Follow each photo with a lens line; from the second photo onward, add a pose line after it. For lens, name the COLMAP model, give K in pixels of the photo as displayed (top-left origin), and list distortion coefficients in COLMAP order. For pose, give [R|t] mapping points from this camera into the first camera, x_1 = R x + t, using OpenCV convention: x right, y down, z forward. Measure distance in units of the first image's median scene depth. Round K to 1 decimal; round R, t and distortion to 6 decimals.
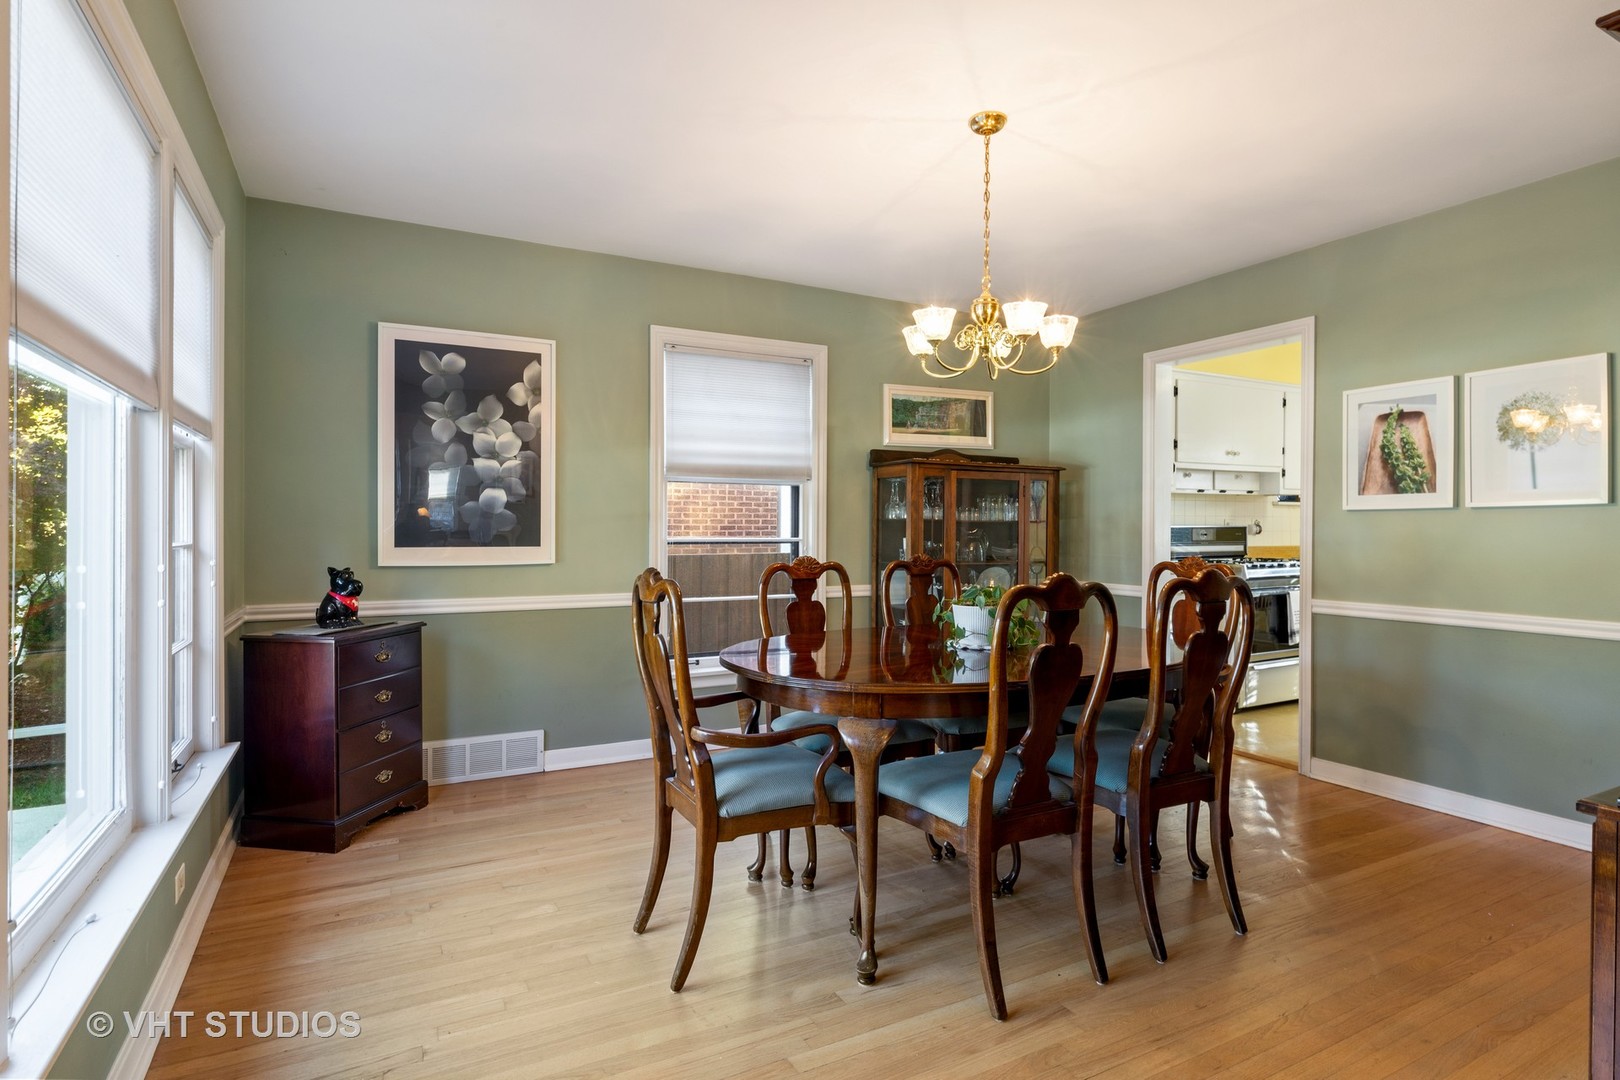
lens RADIAL K [[832.9, 0, 810.8], [0, 832.9, 530.4], [0, 0, 1]] dist [-0.000207, -0.000233]
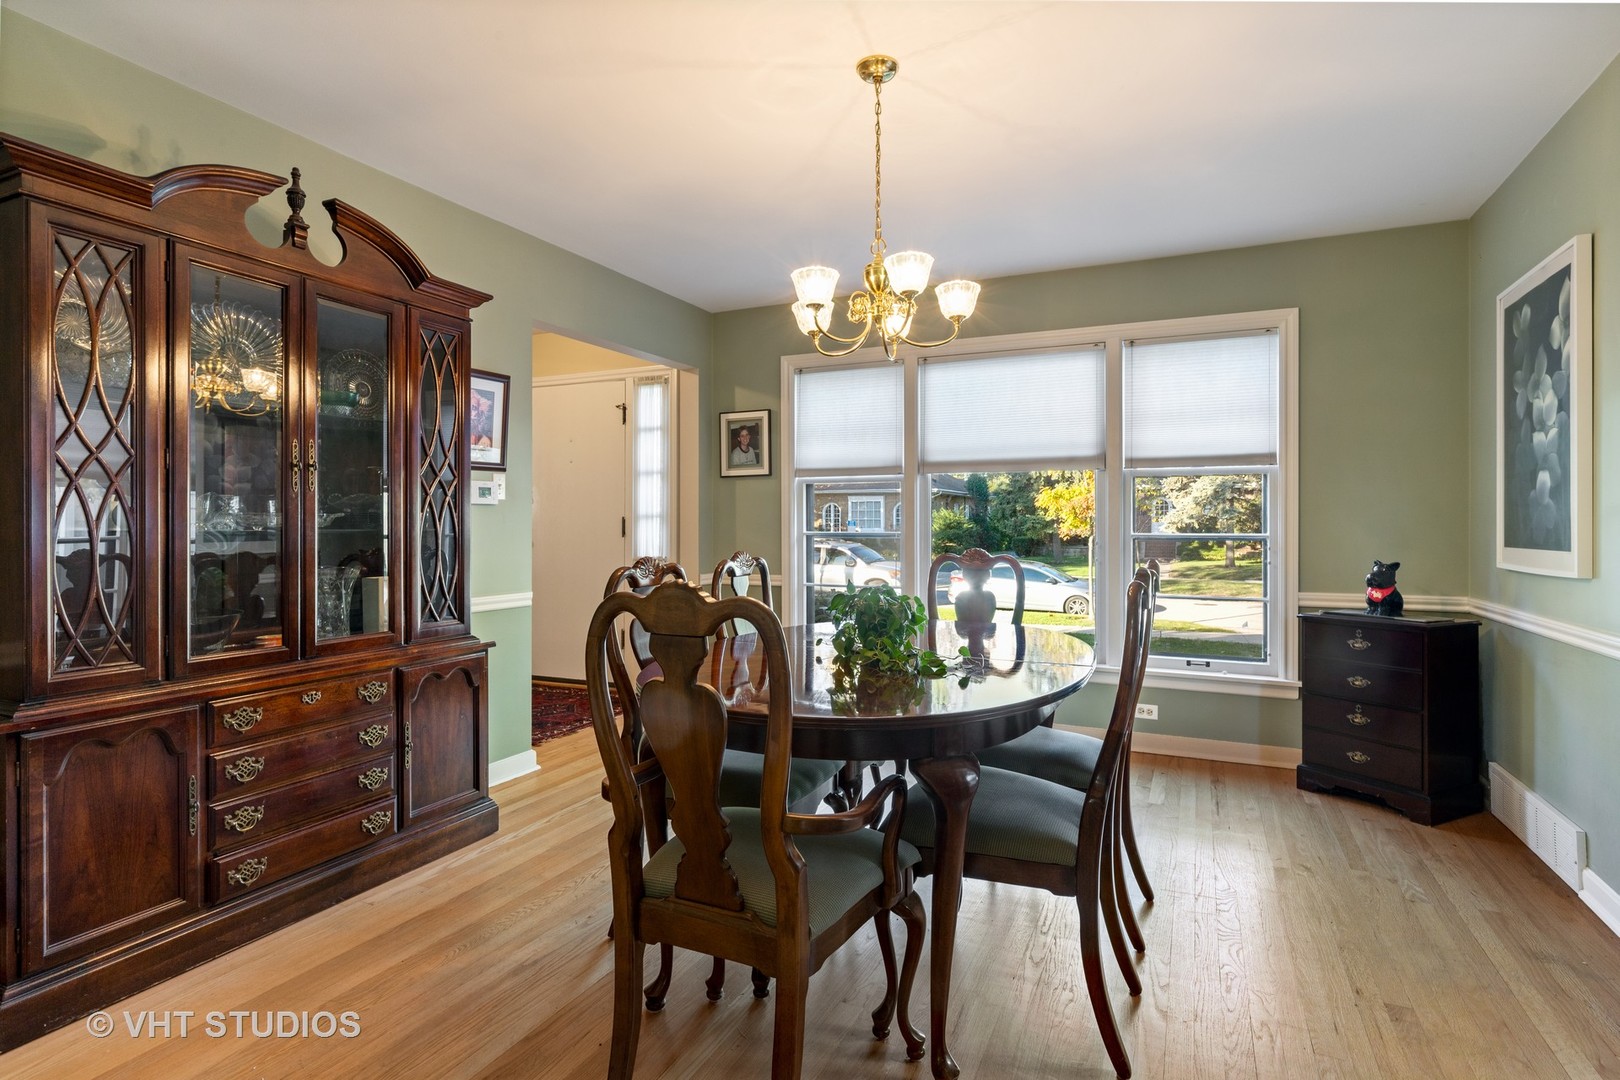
lens RADIAL K [[832.9, 0, 810.8], [0, 832.9, 530.4], [0, 0, 1]] dist [-0.000207, -0.000233]
pose [[-0.799510, -0.002196, -0.600648, 0.491552], [-0.008208, 0.999940, 0.007270, 0.002375], [0.600596, 0.010742, -0.799480, 1.022611]]
